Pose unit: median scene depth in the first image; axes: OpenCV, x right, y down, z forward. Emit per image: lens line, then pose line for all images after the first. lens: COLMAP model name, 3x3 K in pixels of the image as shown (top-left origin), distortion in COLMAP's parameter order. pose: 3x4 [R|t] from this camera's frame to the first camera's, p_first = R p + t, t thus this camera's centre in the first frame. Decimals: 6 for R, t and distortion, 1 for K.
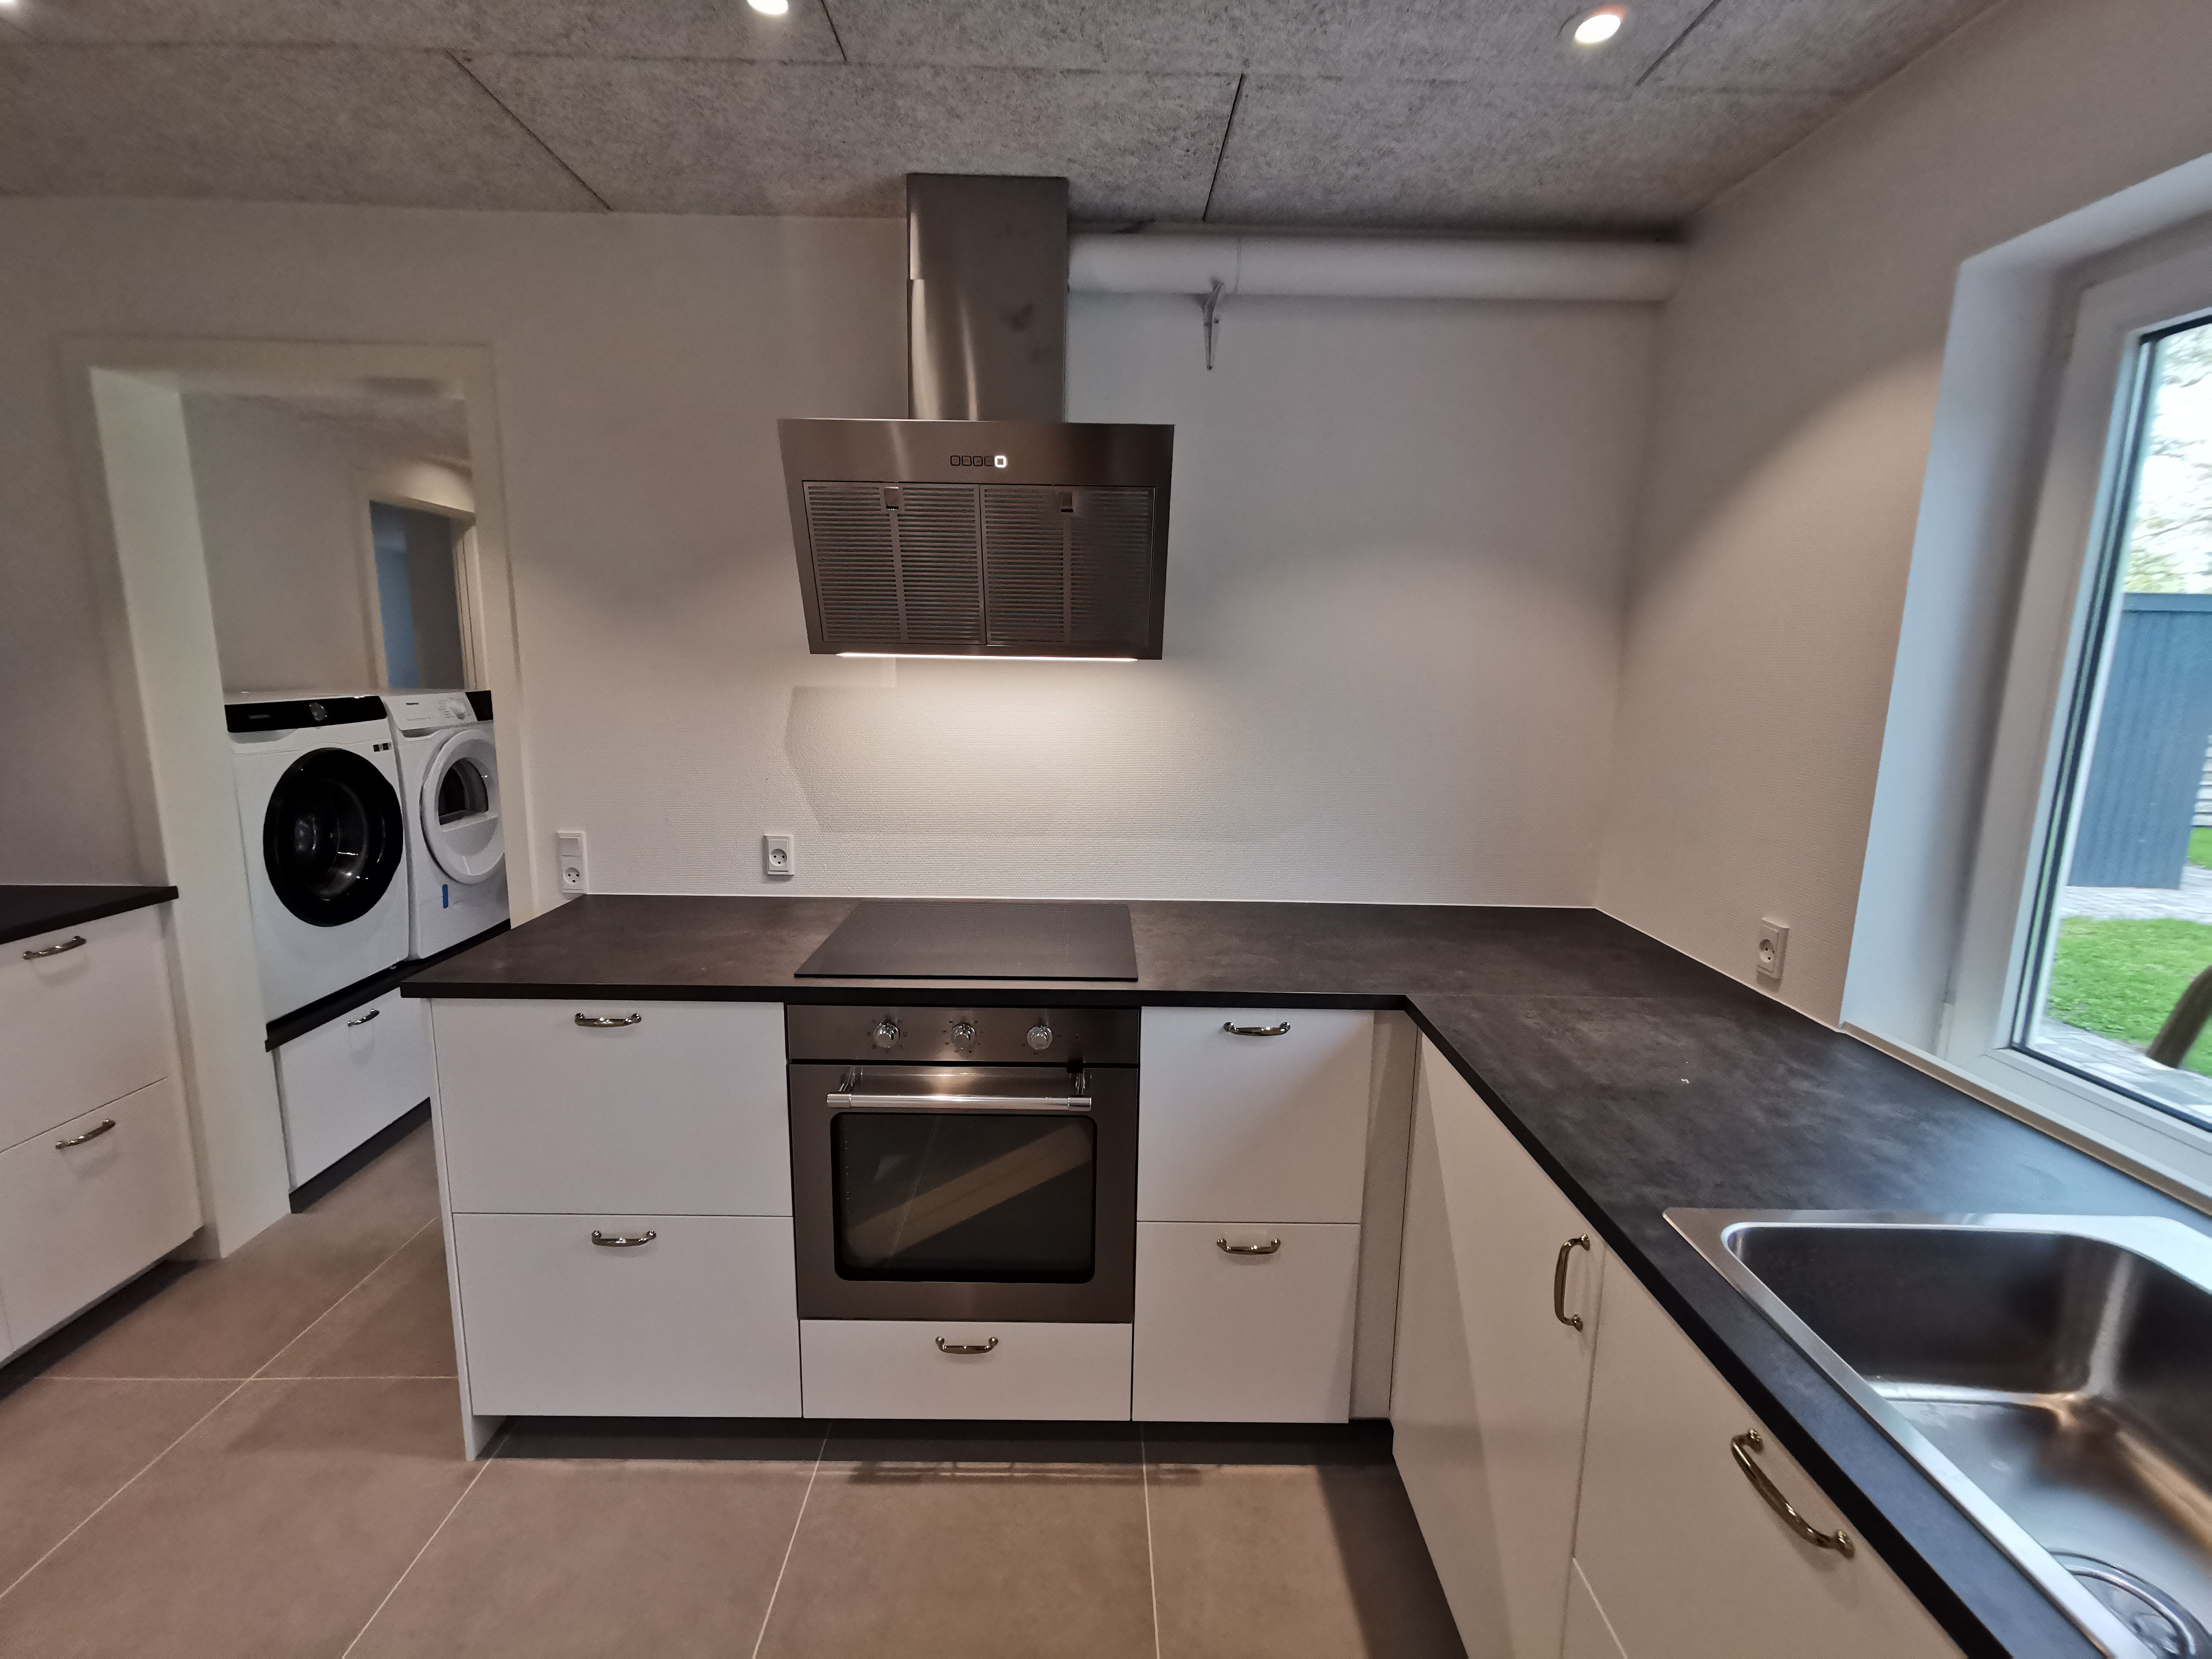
lens RADIAL K [[1012.9, 0, 1104.8], [0, 1012.9, 828.8], [0, 0, 1]] dist [0.004971, 0.001887]
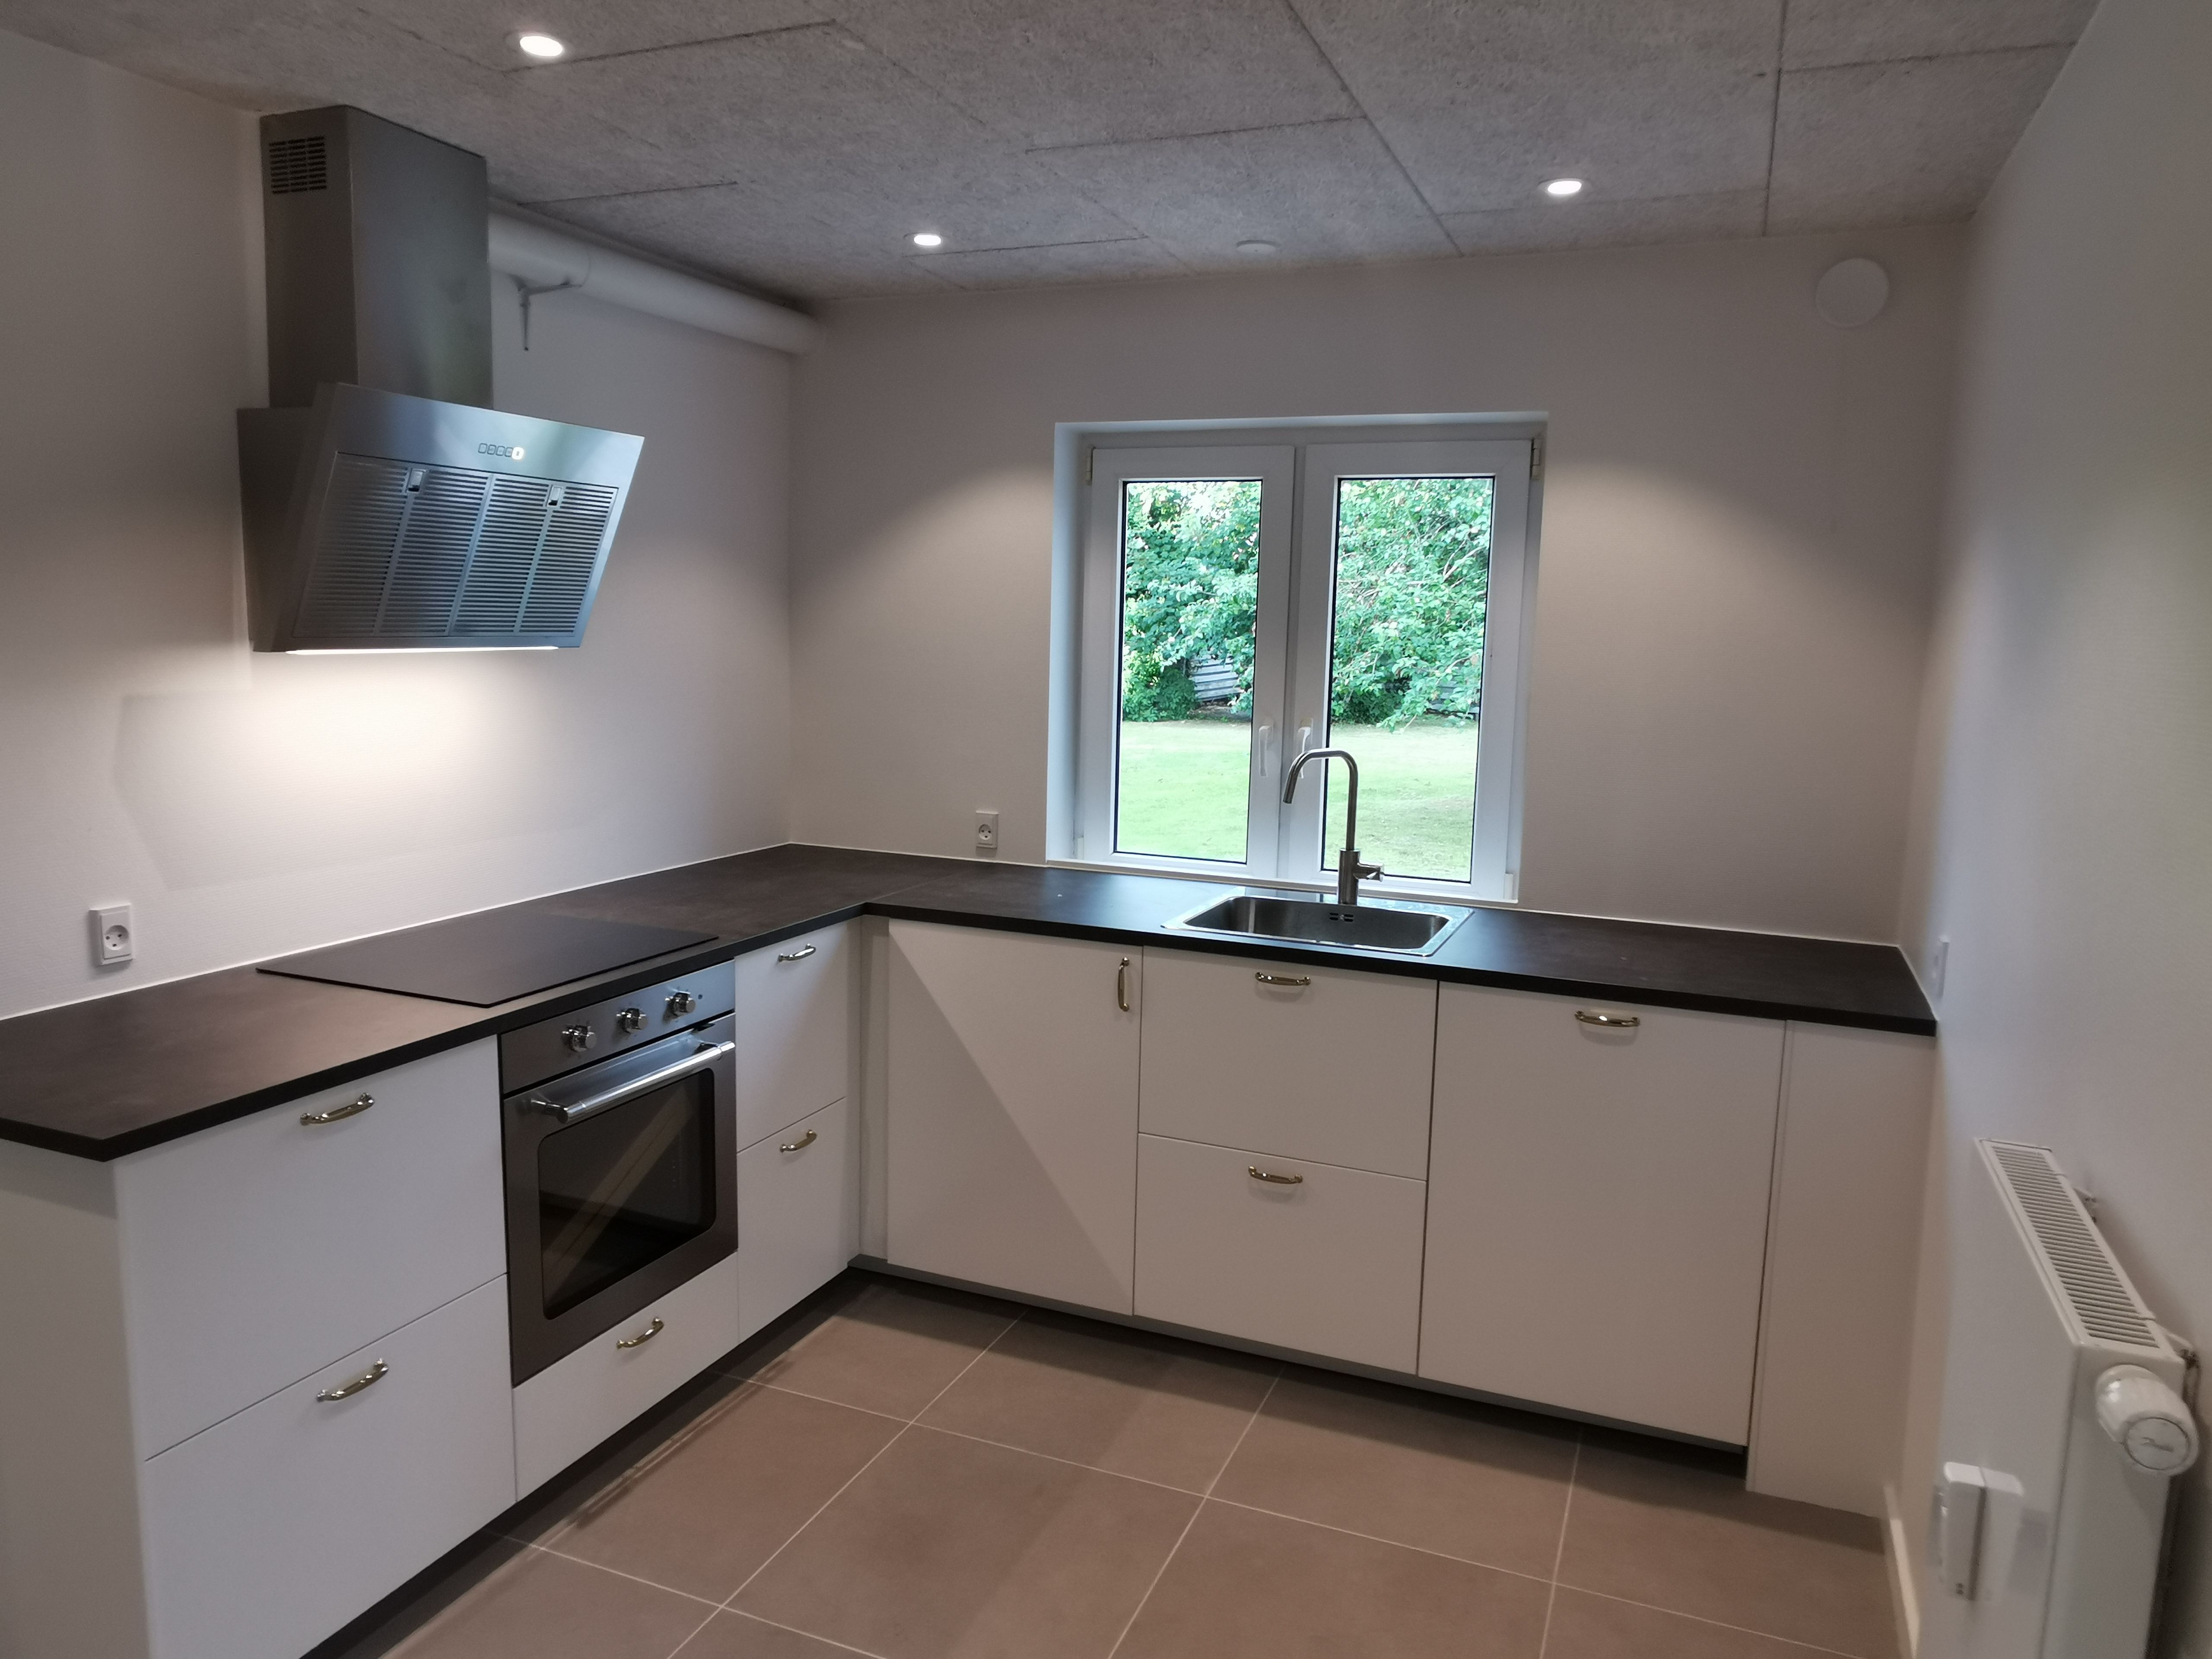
lens RADIAL K [[1491.2, 0, 1108.2], [0, 1491.2, 832.2], [0, 0, 1]] dist [0.031531, 0.001689]
pose [[0.397220, -0.140239, 0.906945, -1.218144], [0.139712, 0.985977, 0.091269, -0.053596], [-0.907026, 0.090457, 0.411243, -0.077406]]
